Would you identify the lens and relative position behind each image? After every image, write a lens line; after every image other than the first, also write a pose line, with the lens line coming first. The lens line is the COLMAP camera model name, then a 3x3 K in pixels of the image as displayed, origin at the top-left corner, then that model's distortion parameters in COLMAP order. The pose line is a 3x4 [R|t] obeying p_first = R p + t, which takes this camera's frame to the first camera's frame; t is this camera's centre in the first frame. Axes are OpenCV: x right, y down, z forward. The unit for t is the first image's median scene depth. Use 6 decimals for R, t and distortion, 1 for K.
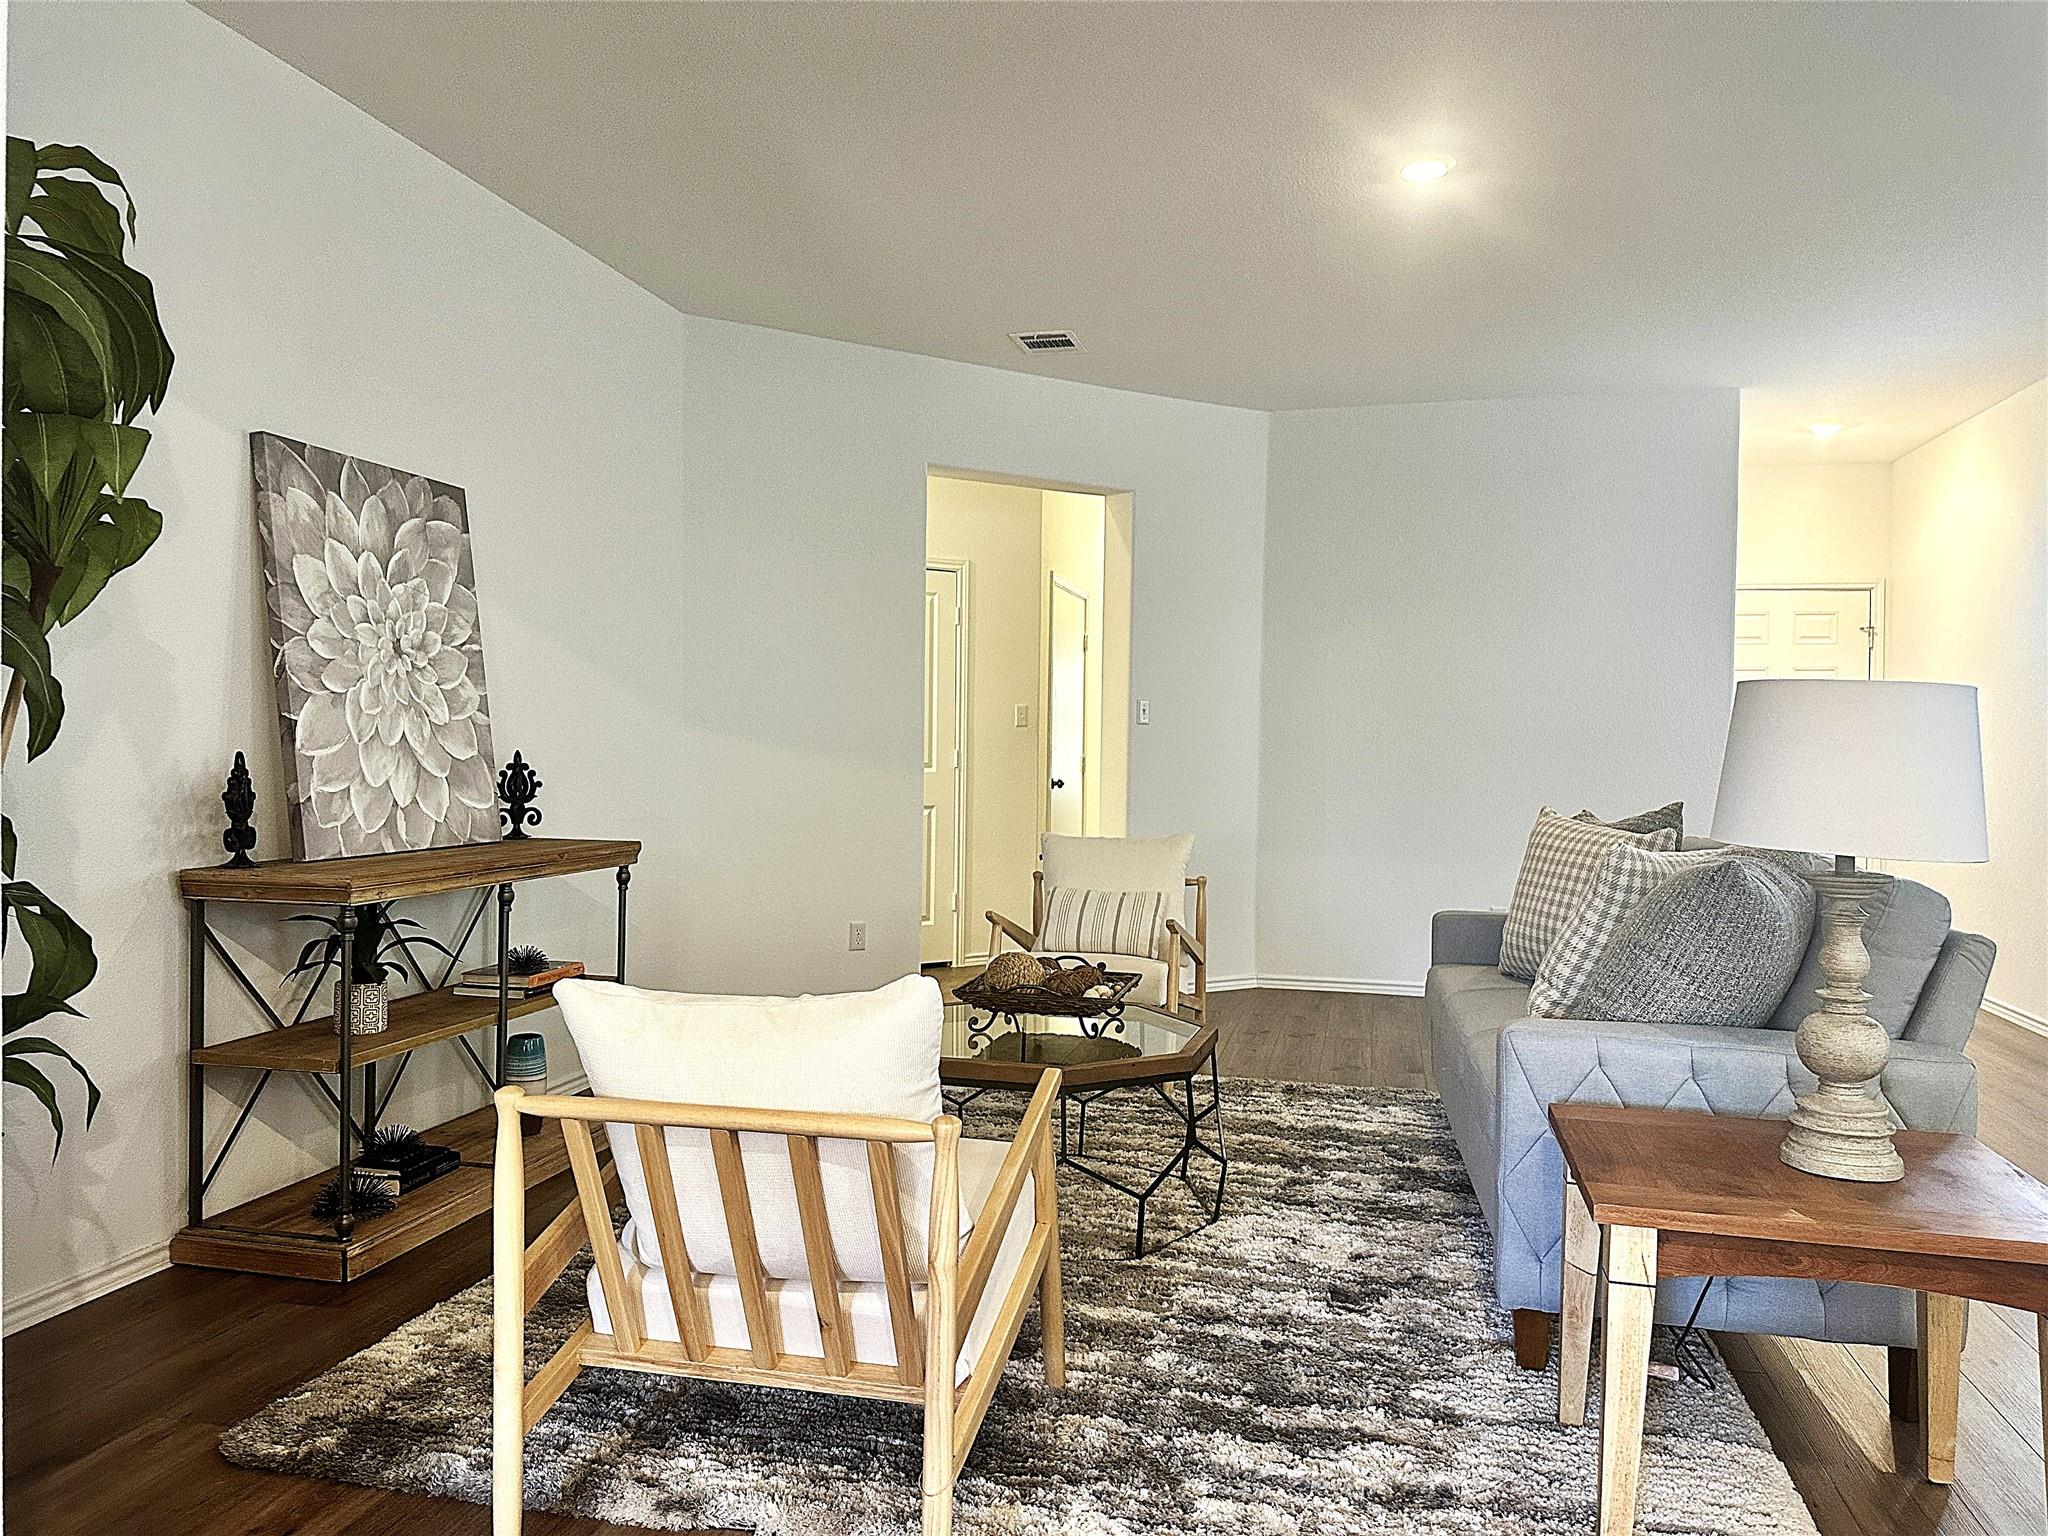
lens RADIAL K [[1451.6, 0, 1030.8], [0, 1451.6, 752.9], [0, 0, 1]] dist [0.095131, -0.125165]
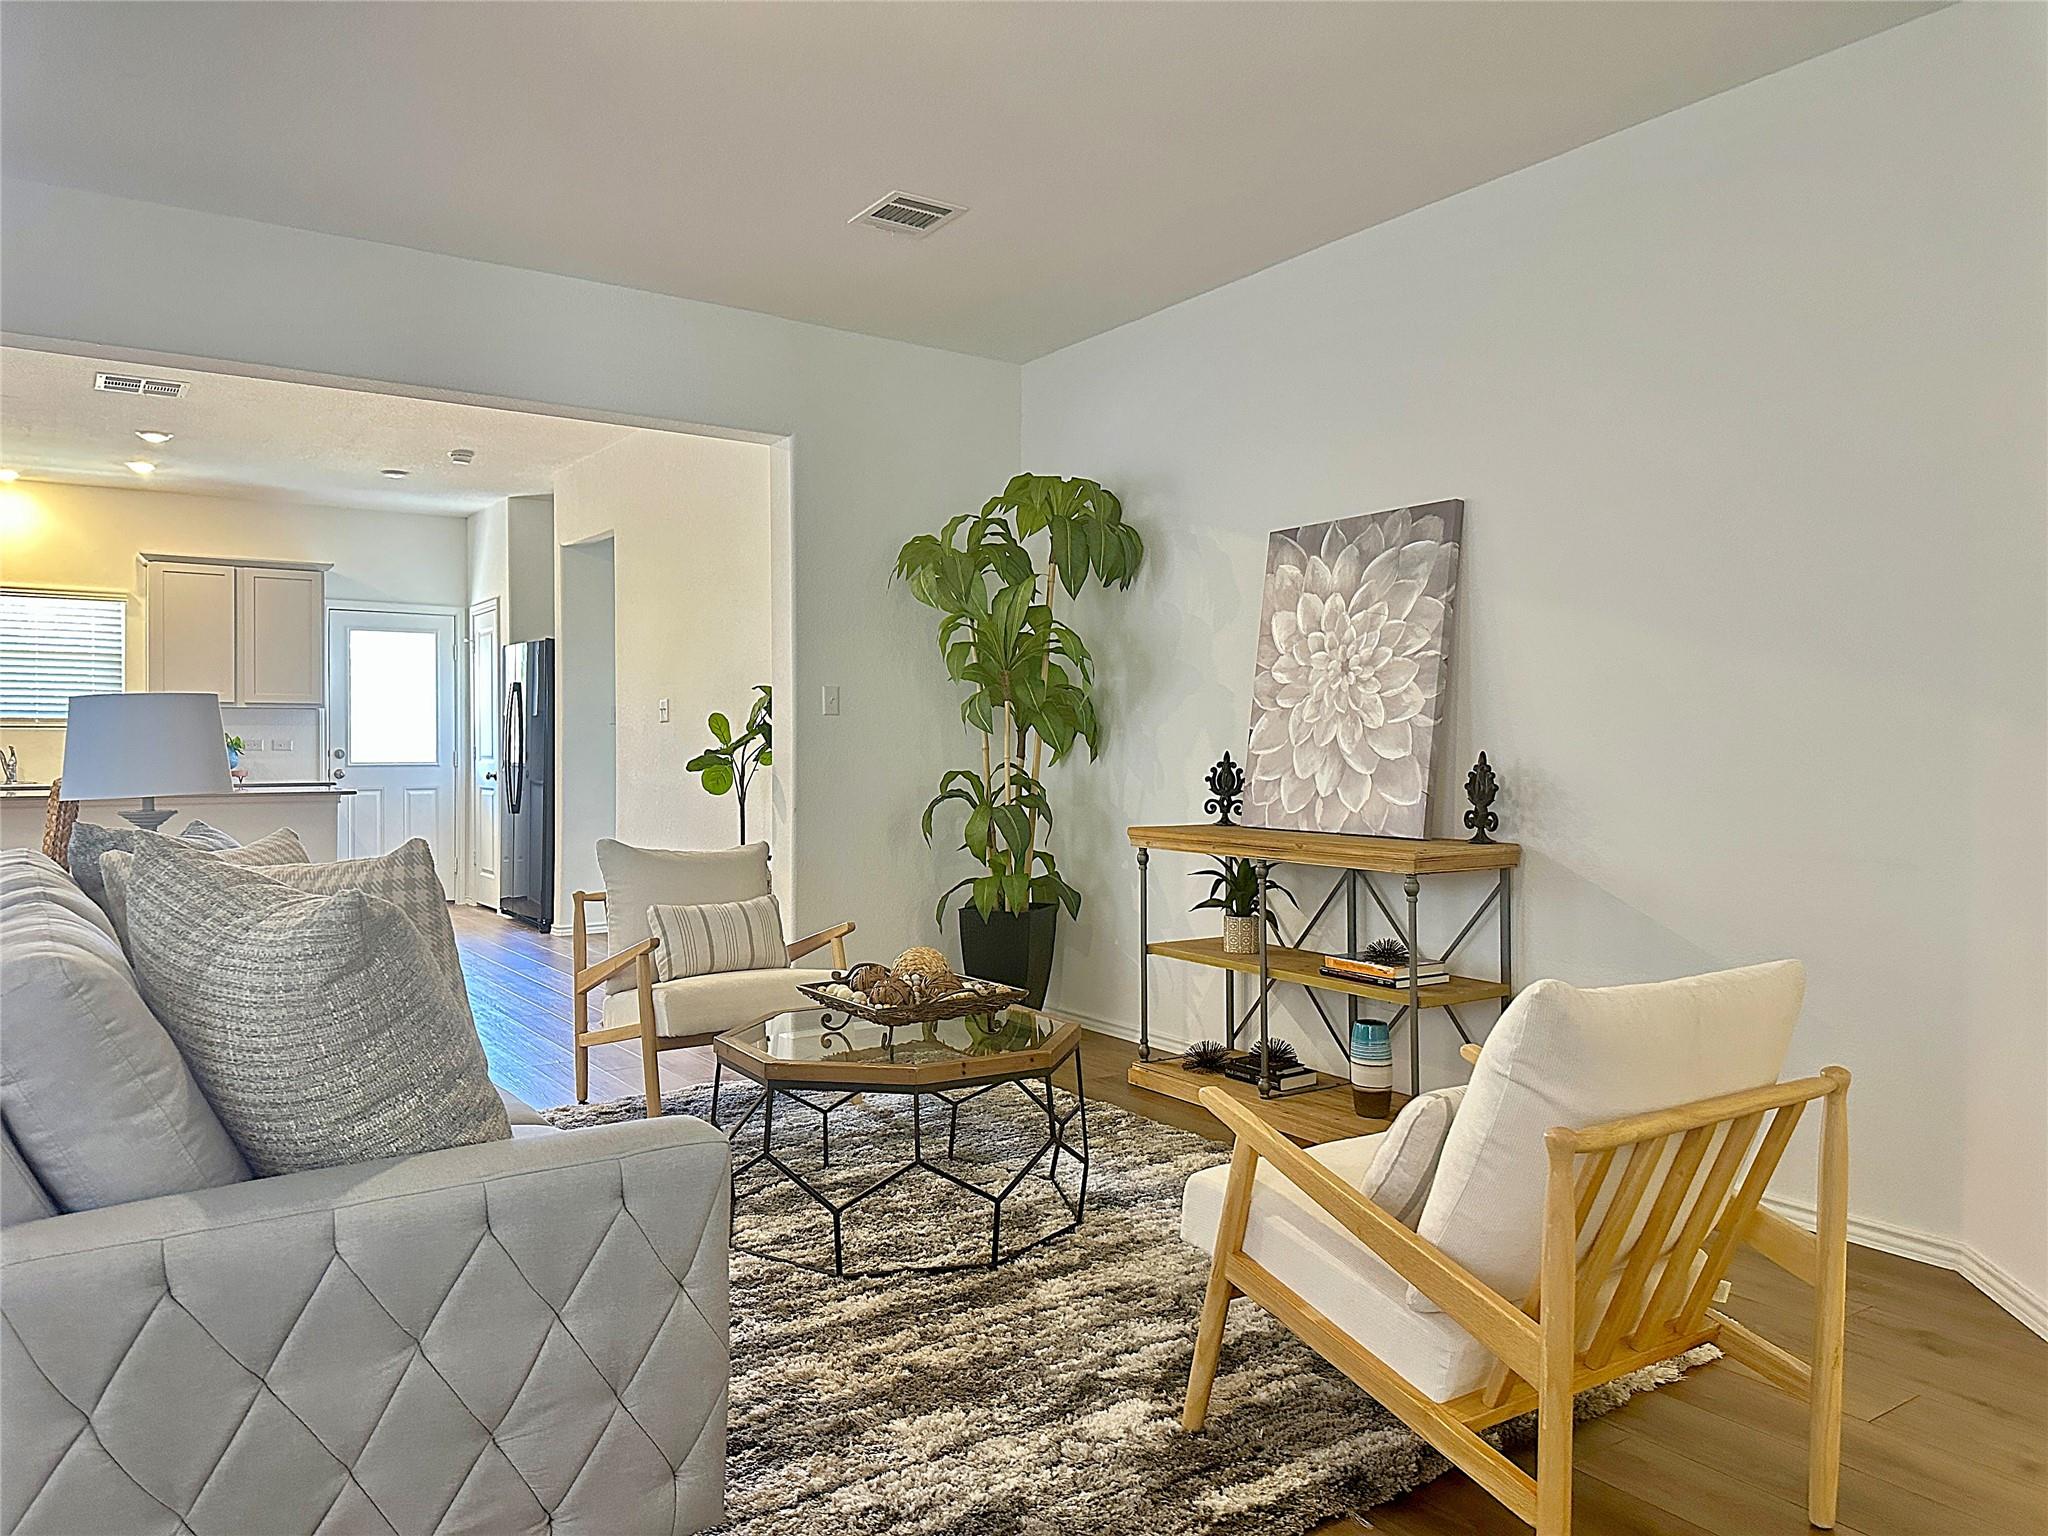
lens RADIAL K [[1451.6, 0, 1030.8], [0, 1451.6, 752.9], [0, 0, 1]] dist [0.095131, -0.125165]
pose [[-0.659634, 0.007578, -0.751549, 0.657163], [0.004248, 0.999971, 0.006354, -0.008963], [0.751575, 0.000999, -0.659647, 1.619640]]
